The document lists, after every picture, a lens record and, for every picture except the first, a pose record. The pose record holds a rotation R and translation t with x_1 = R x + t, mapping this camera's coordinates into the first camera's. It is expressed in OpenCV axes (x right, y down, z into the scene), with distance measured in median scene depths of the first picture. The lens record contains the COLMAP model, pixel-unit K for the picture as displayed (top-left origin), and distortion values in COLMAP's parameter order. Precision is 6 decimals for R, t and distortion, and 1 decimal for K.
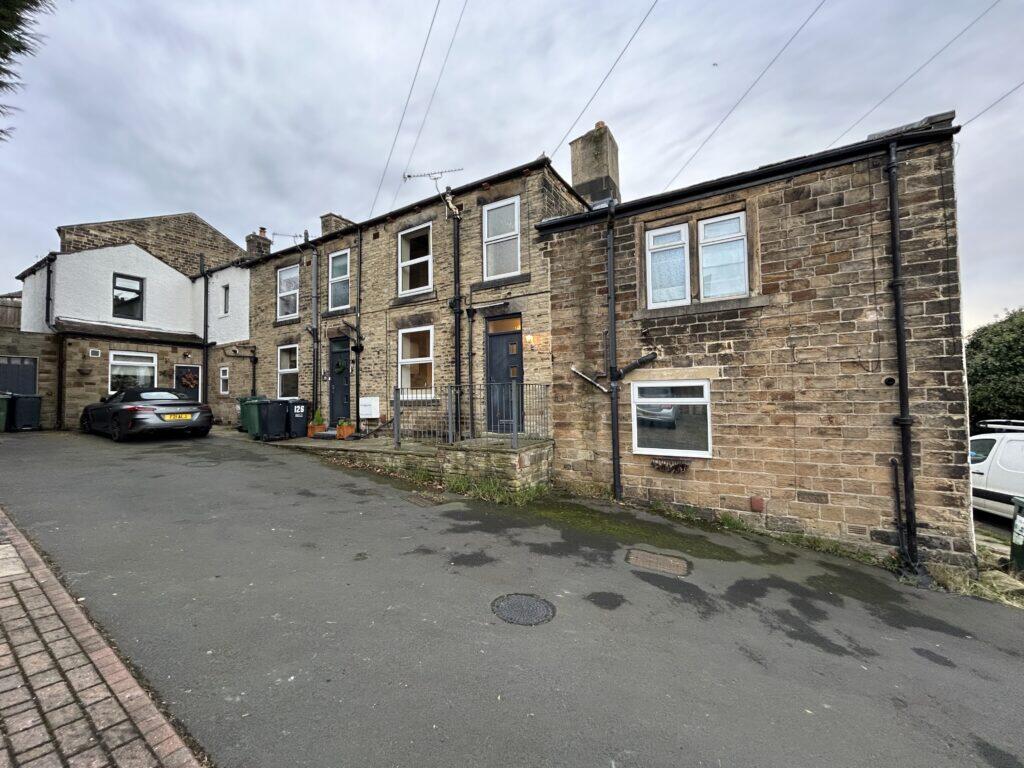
lens RADIAL K [[413.1, 0, 518.5], [0, 413.1, 382.2], [0, 0, 1]] dist [0.001396, 0.000615]
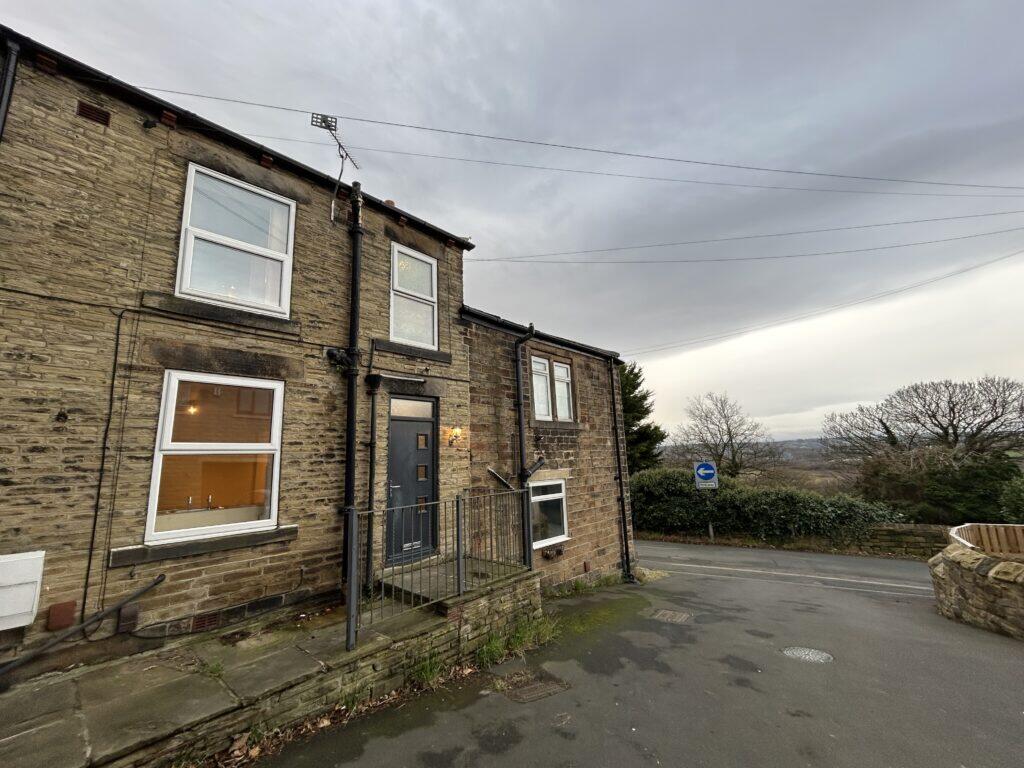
lens RADIAL K [[409.7, 0, 507.4], [0, 409.7, 383.8], [0, 0, 1]] dist [-0.001359, -0.000259]
pose [[0.221224, 0.188863, 0.956761, -0.757785], [-0.002599, 0.981179, -0.193082, -0.042496], [-0.975220, 0.040228, 0.217551, 0.718281]]
